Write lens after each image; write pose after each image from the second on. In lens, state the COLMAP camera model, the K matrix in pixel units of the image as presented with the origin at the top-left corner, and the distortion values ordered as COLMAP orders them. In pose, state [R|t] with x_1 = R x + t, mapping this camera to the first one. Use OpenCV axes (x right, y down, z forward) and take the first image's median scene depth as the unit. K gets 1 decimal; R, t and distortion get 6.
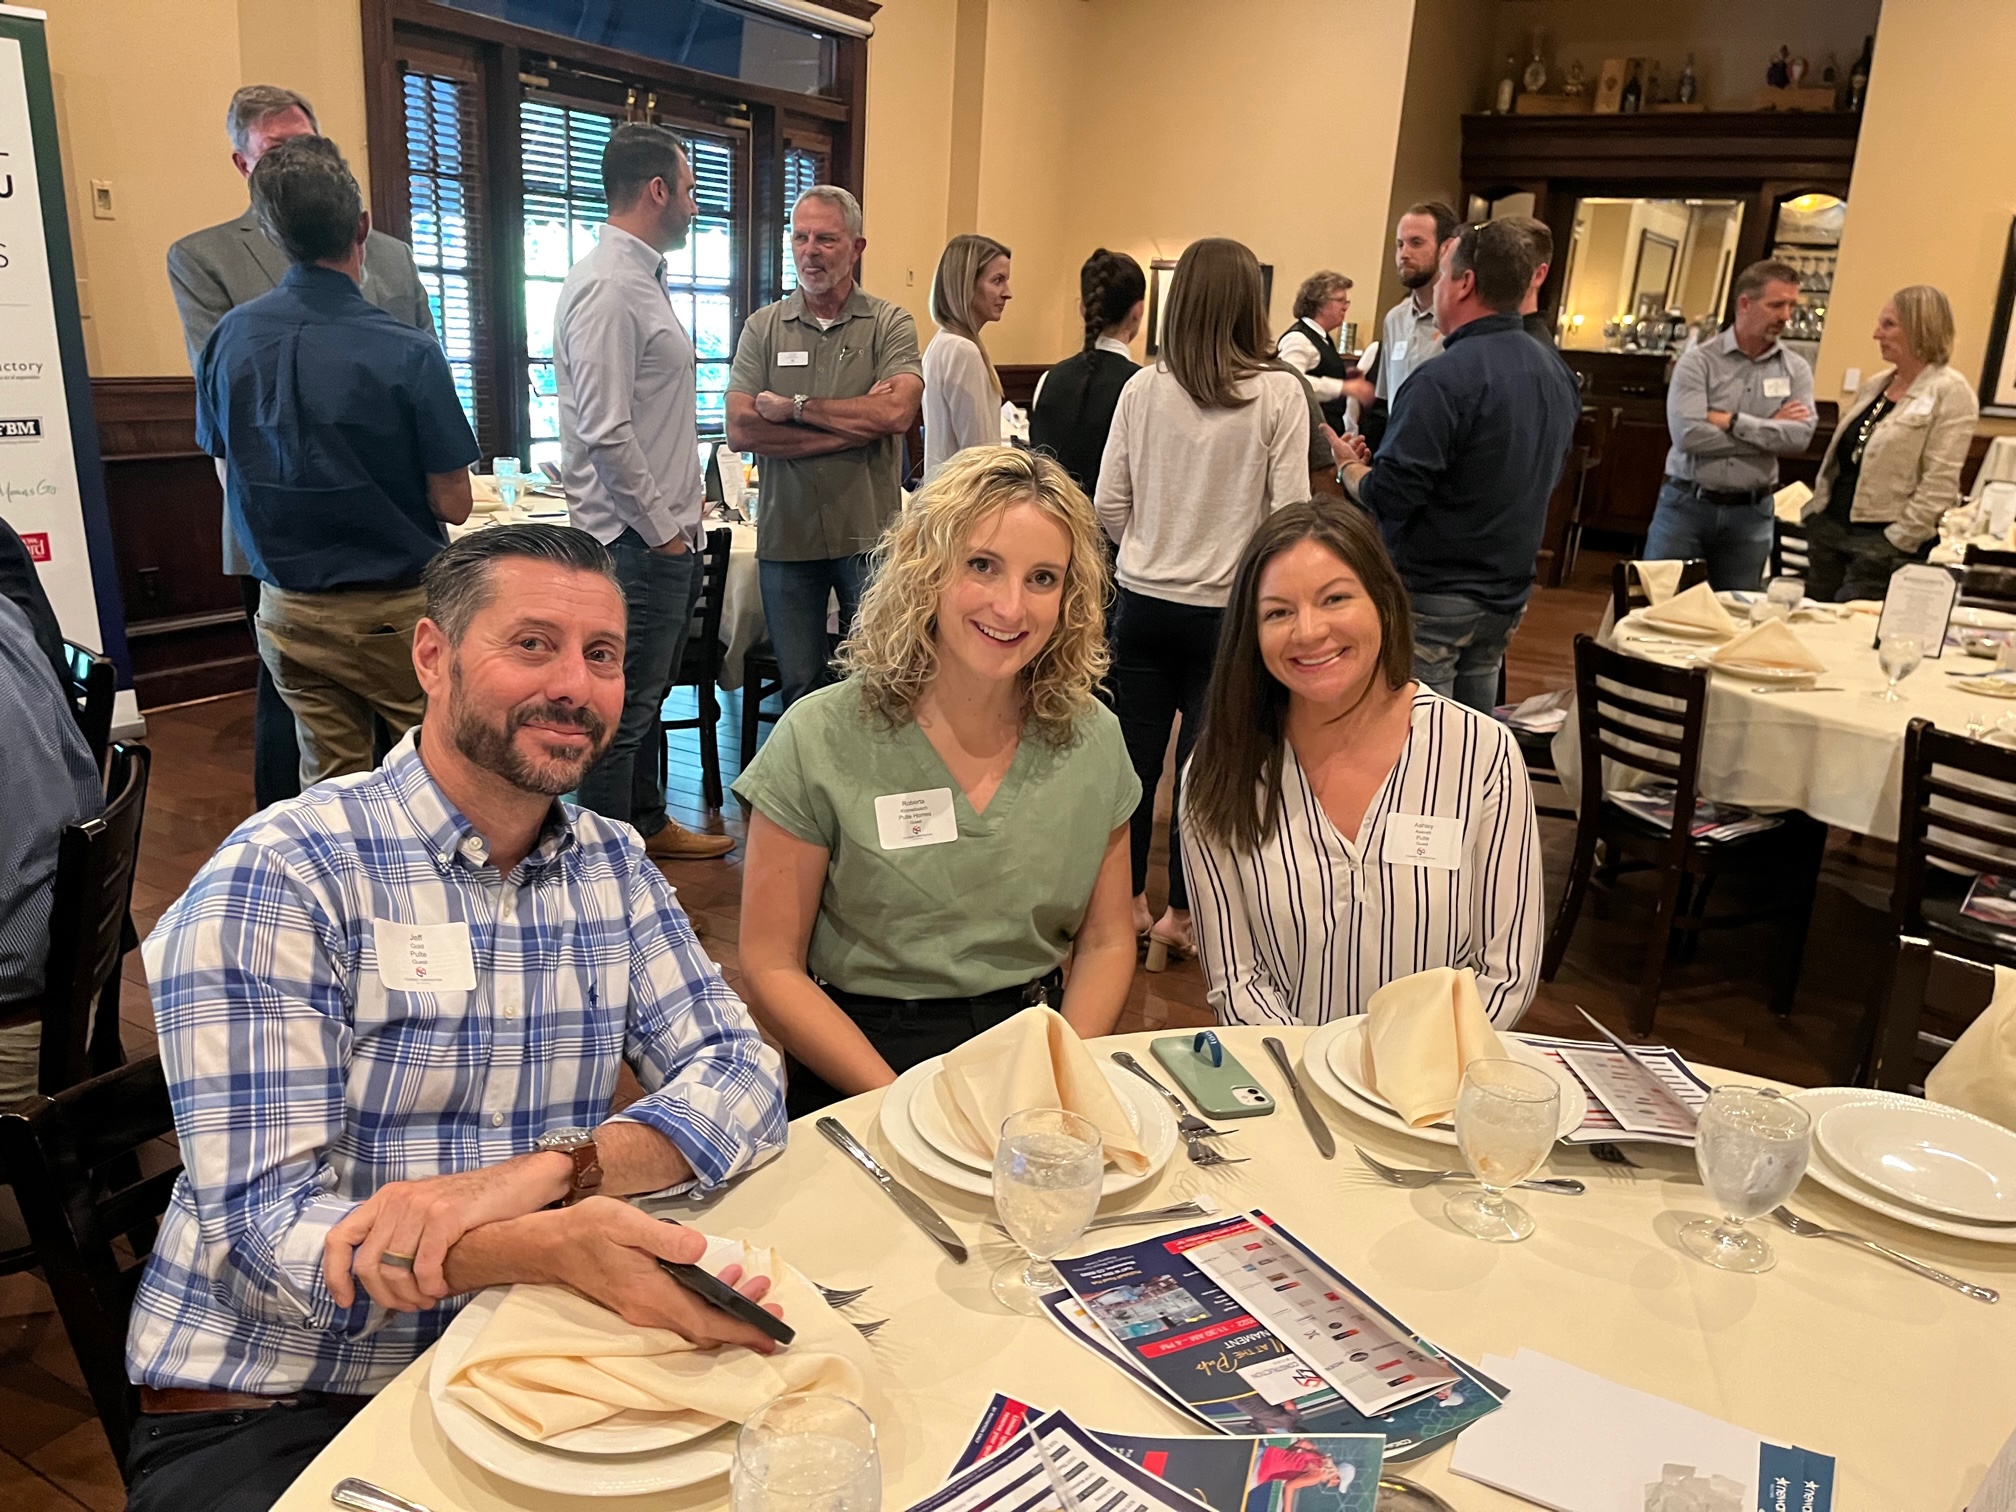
lens RADIAL K [[1544.3, 0, 1008.0], [0, 1544.3, 756.0], [0, 0, 1]] dist [0.054261, -0.080490]
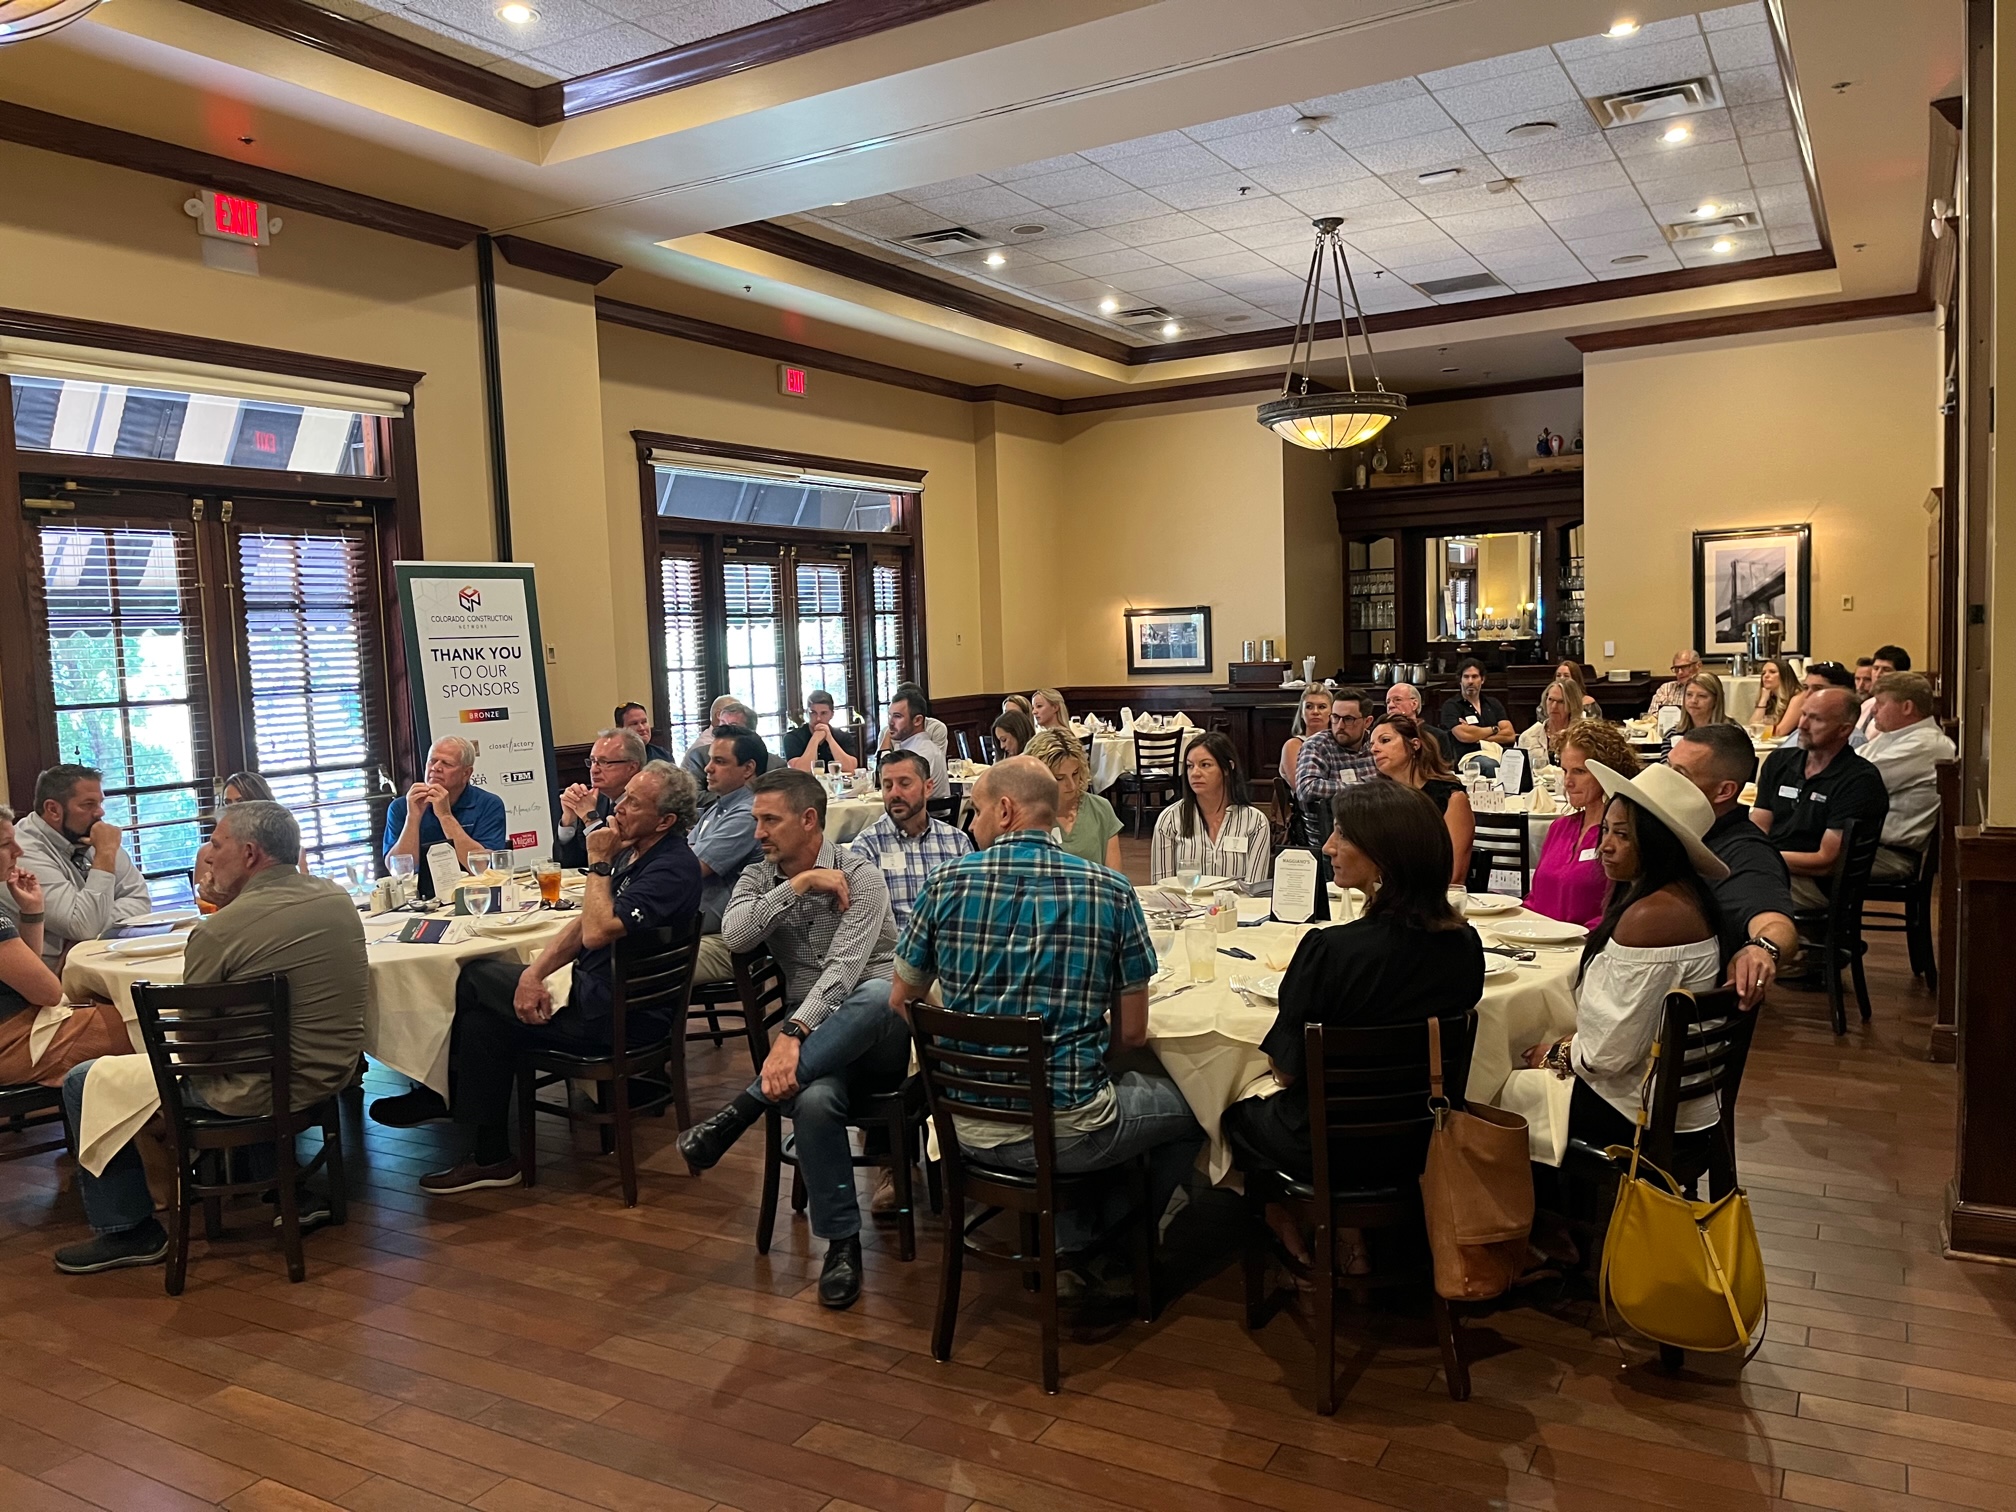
lens RADIAL K [[1548.6, 0, 983.9], [0, 1548.6, 756.9], [0, 0, 1]] dist [0.019675, -0.005290]
pose [[0.995332, -0.094723, -0.018499, -0.023950], [0.088980, 0.974870, -0.204234, 0.092140], [0.037380, 0.201635, 0.978747, -0.378984]]
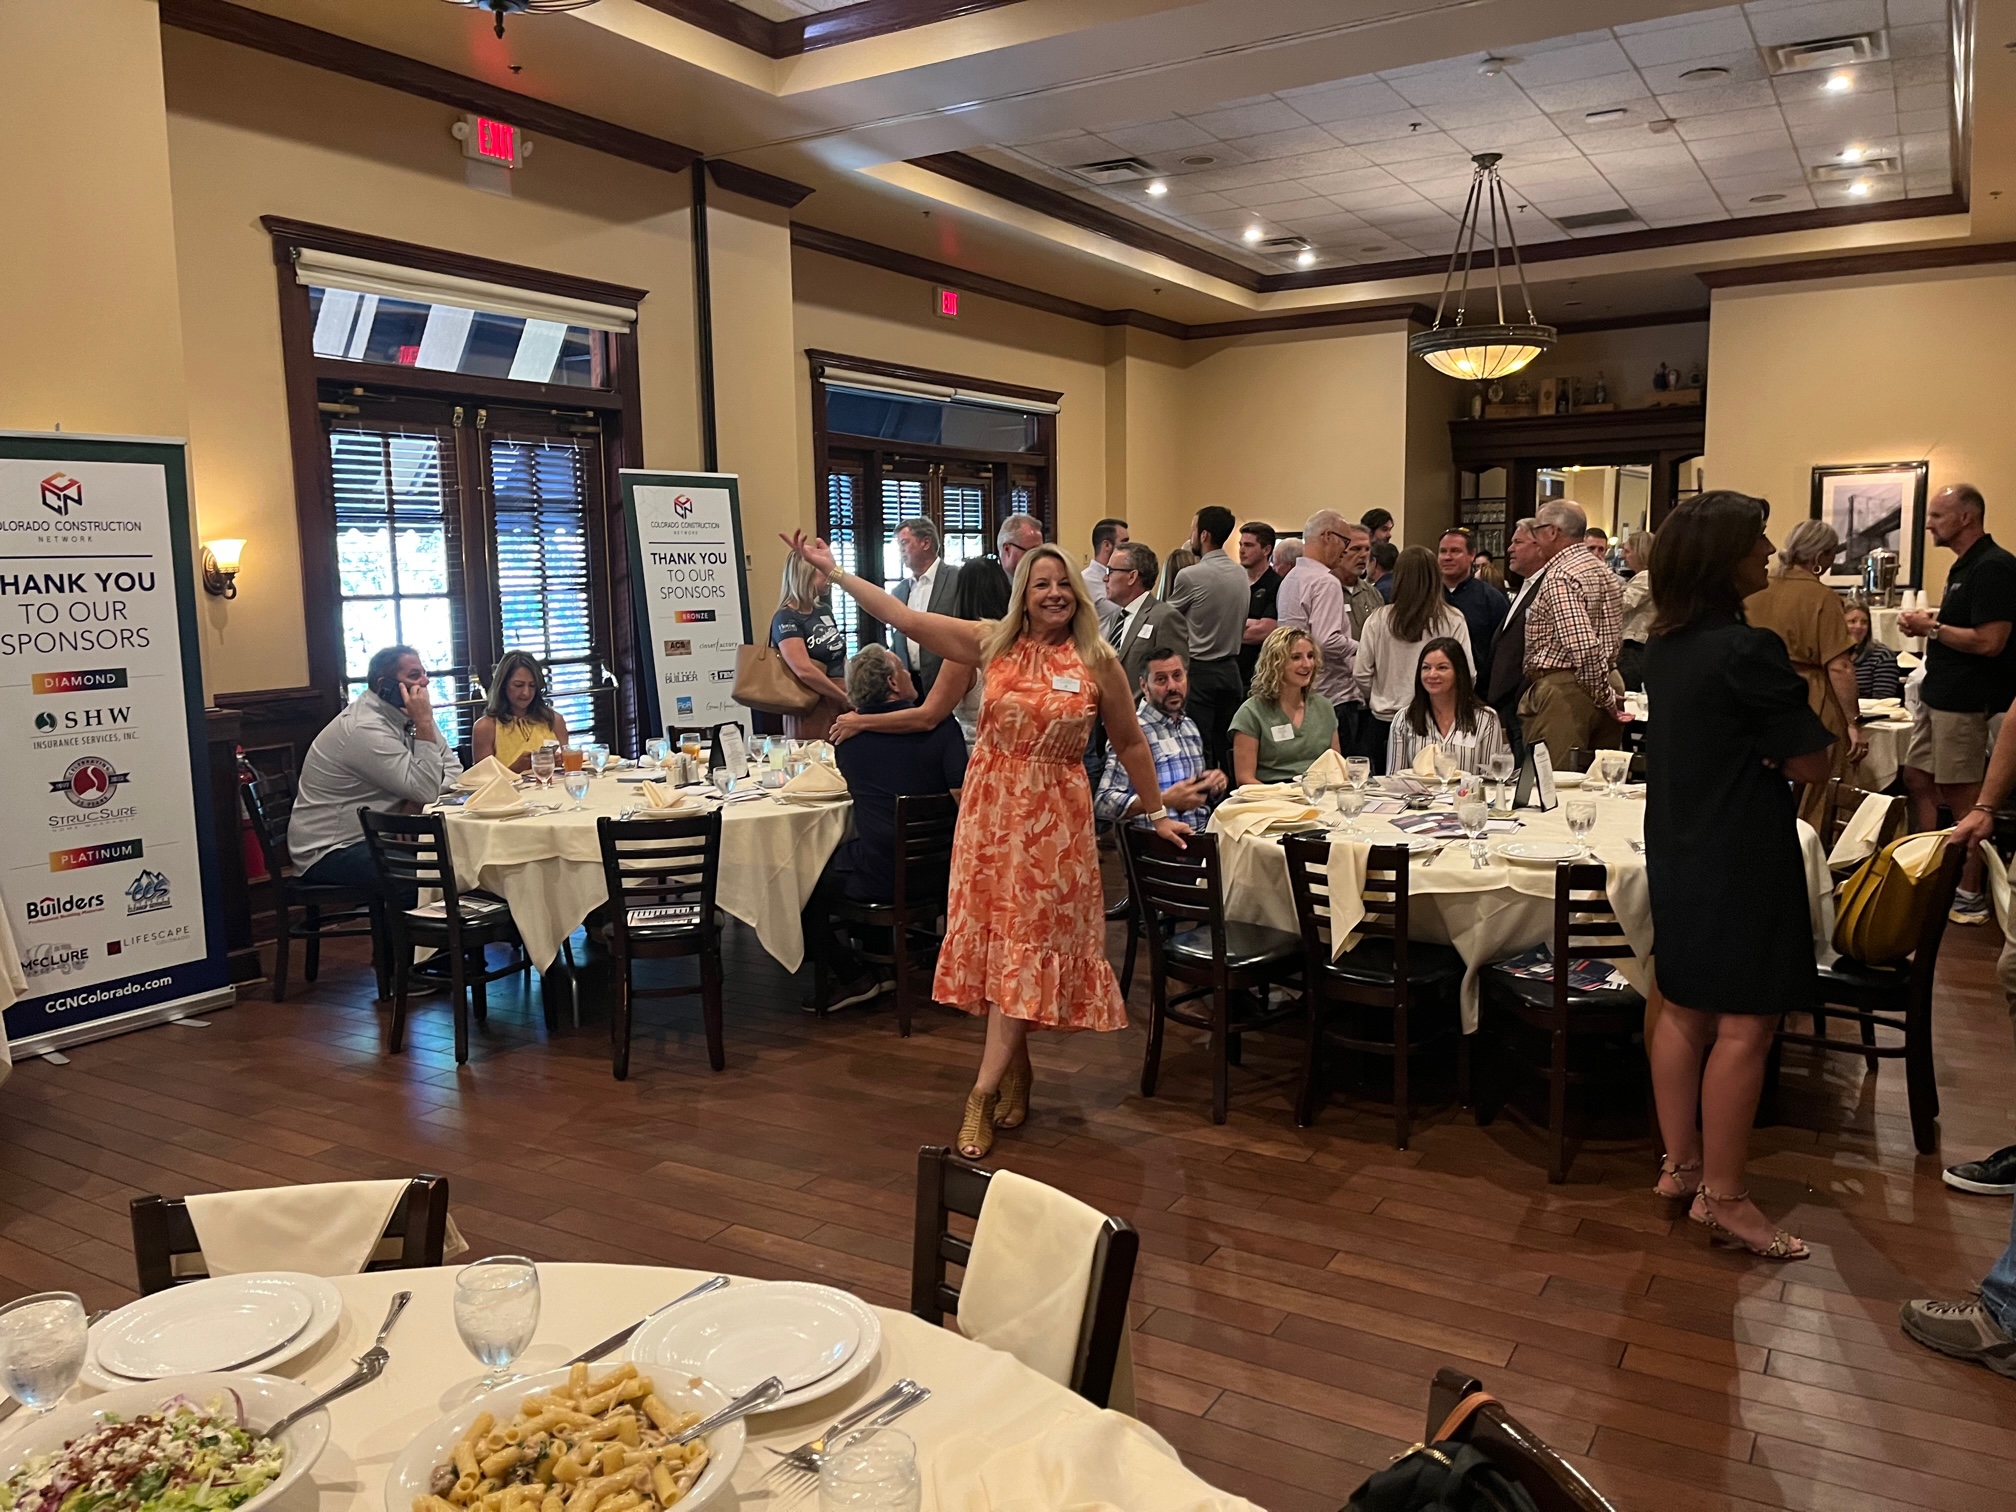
lens RADIAL K [[1544.3, 0, 1008.0], [0, 1544.3, 756.0], [0, 0, 1]] dist [0.054261, -0.080490]
pose [[0.996875, -0.071703, -0.033152, -0.101440], [0.065557, 0.985060, -0.159247, 0.109334], [0.044075, 0.156576, 0.986682, -0.436962]]
